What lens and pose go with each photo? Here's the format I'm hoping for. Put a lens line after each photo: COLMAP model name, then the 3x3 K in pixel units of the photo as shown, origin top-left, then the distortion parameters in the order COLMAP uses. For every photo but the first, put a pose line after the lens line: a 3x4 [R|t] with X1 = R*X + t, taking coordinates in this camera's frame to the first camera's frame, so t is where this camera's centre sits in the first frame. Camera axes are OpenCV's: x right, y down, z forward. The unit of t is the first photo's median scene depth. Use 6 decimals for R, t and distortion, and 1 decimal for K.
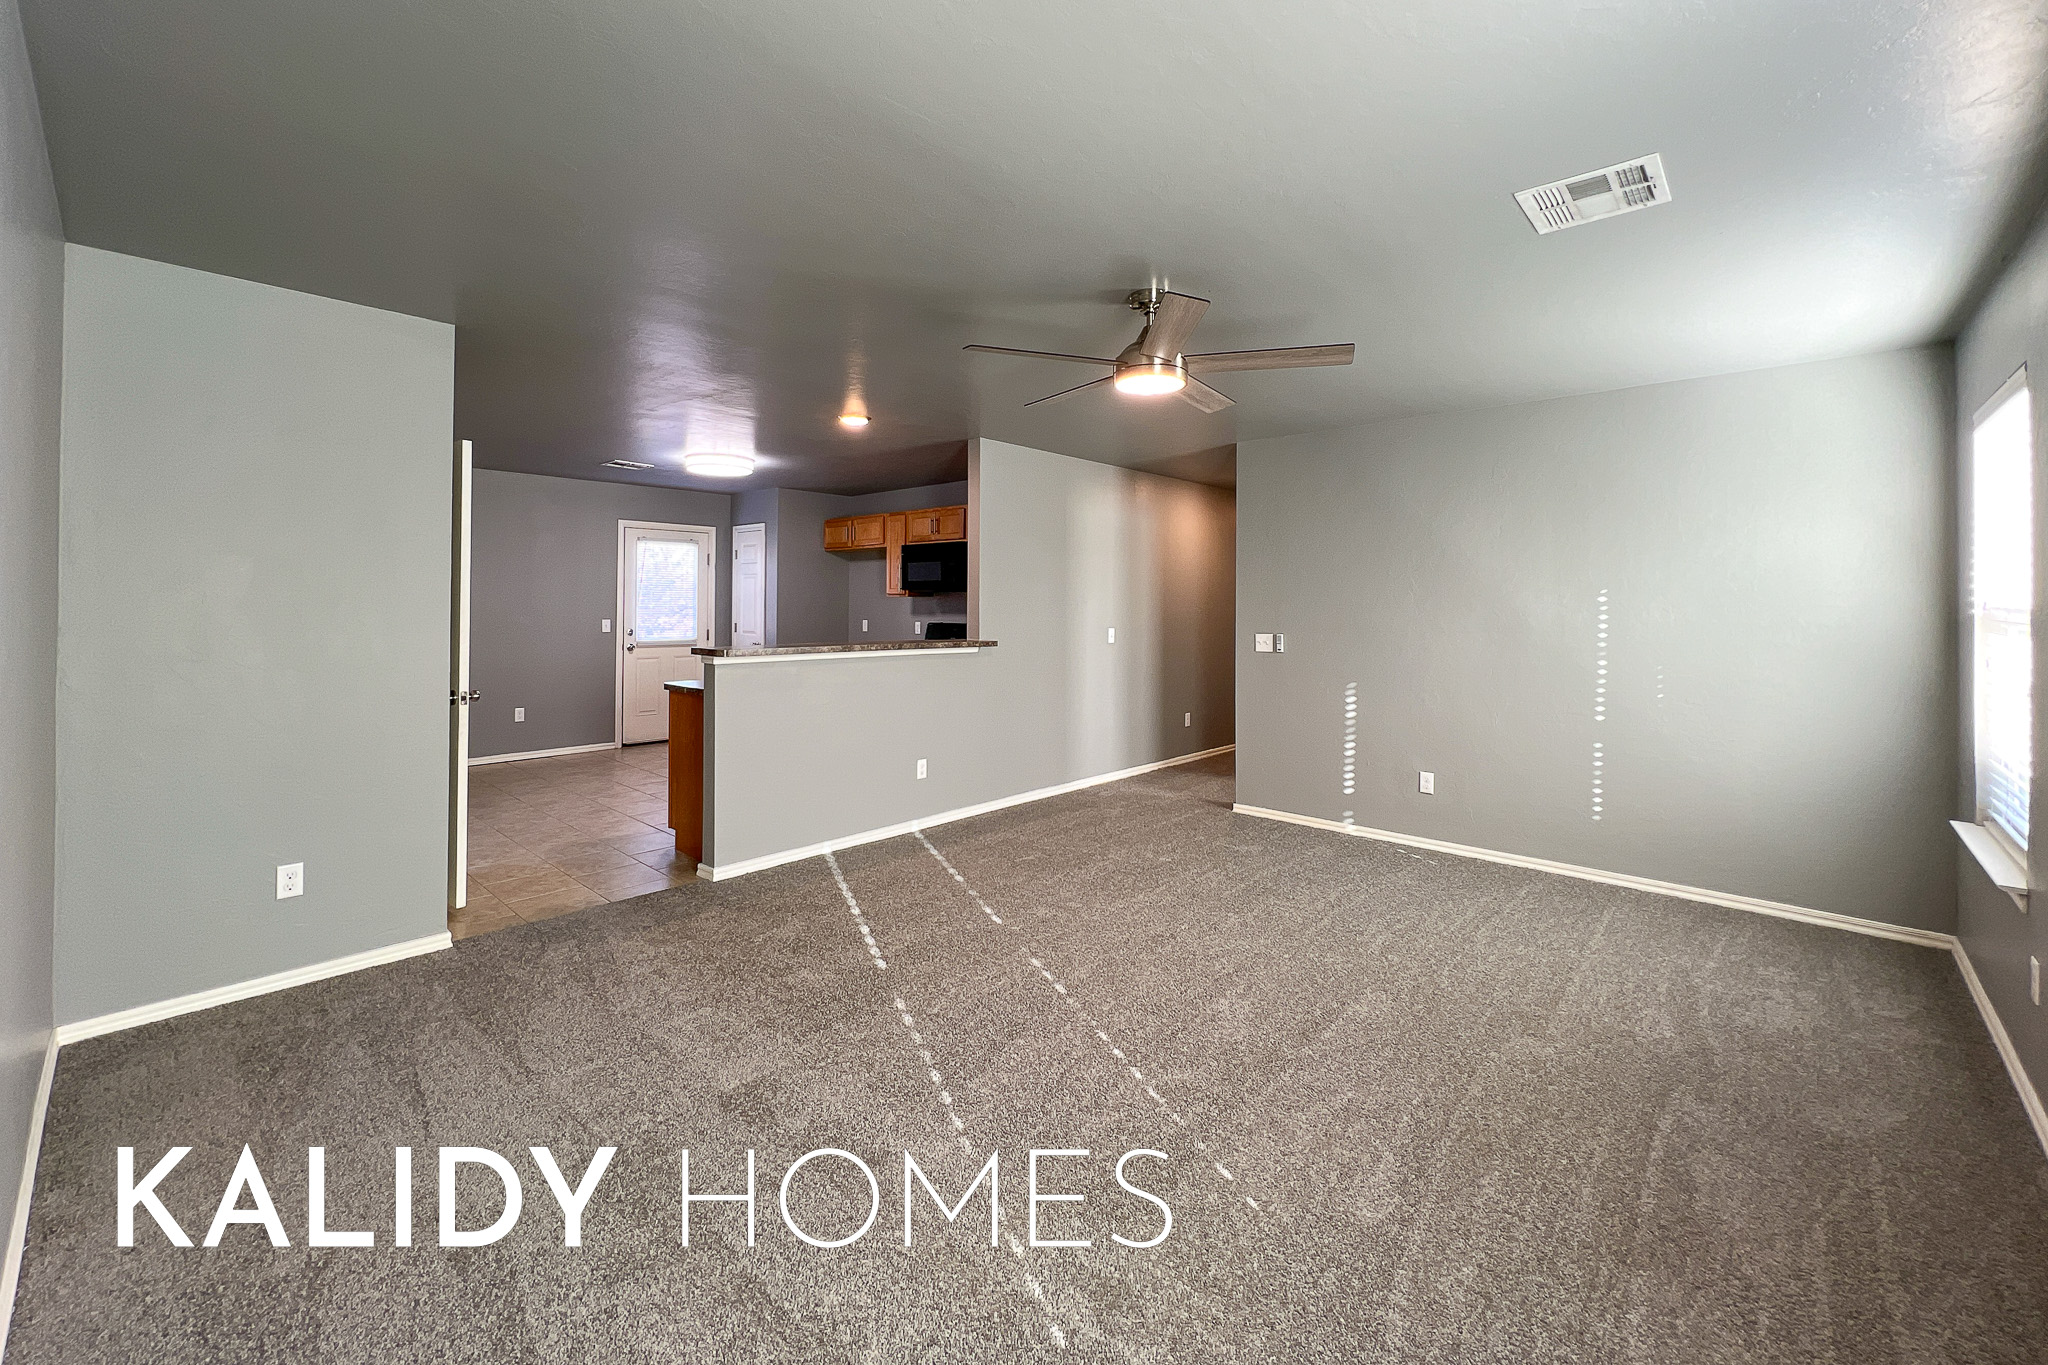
lens RADIAL K [[823.8, 0, 1023.1], [0, 823.8, 599.0], [0, 0, 1]] dist [-0.001868, -0.000045]
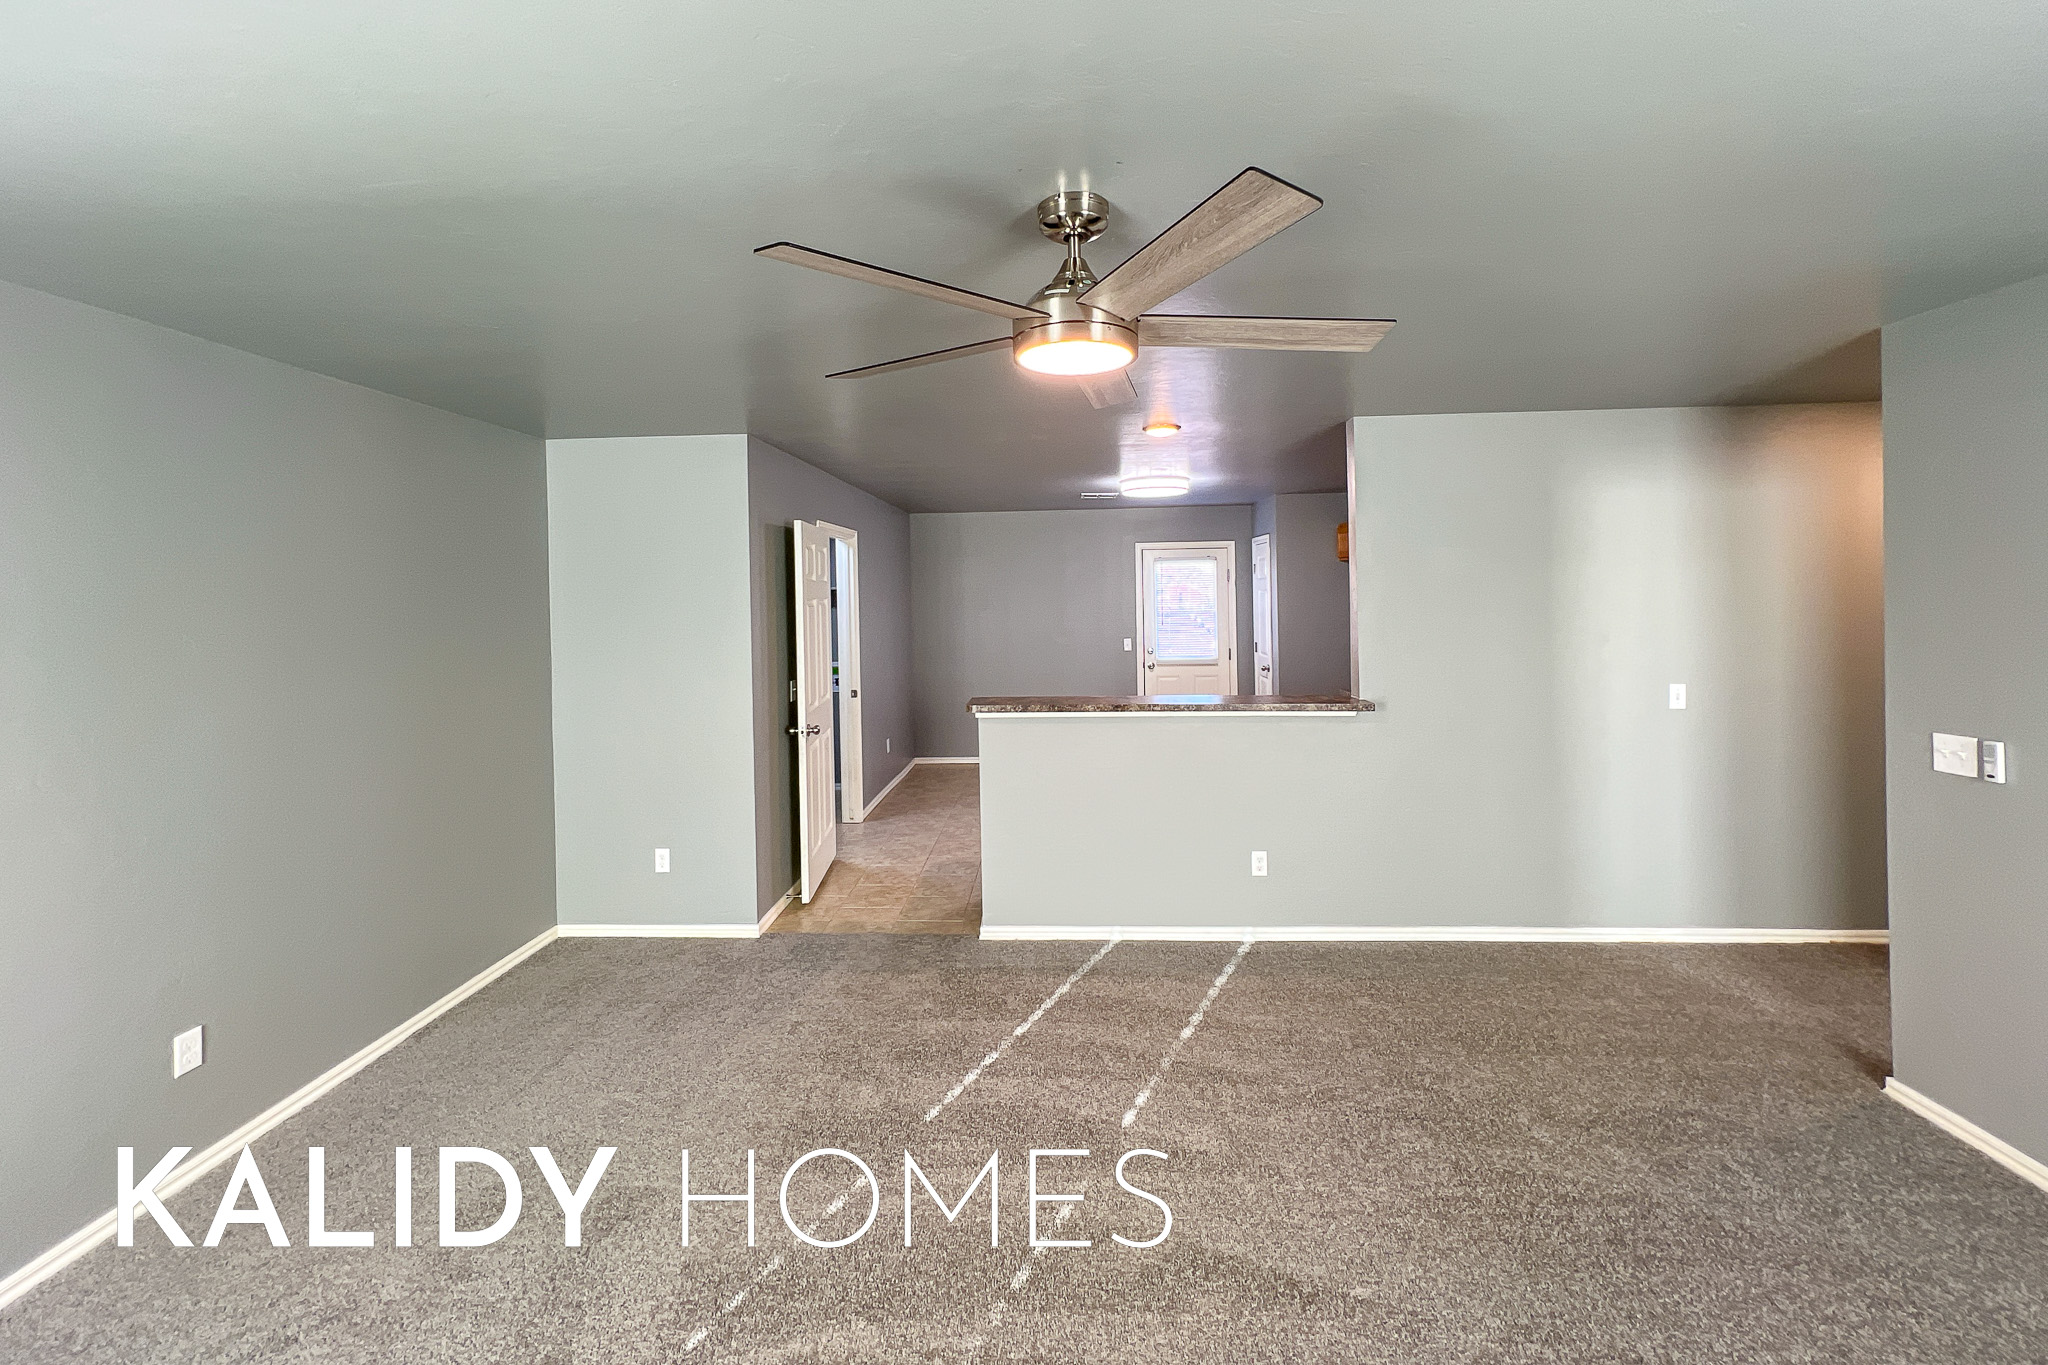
lens RADIAL K [[823.8, 0, 1023.1], [0, 823.8, 599.0], [0, 0, 1]] dist [-0.001868, -0.000045]
pose [[0.639133, -0.014192, -0.768965, 0.311753], [0.027724, 0.999605, 0.004594, -0.048752], [0.768596, -0.024255, 0.639274, 0.314684]]
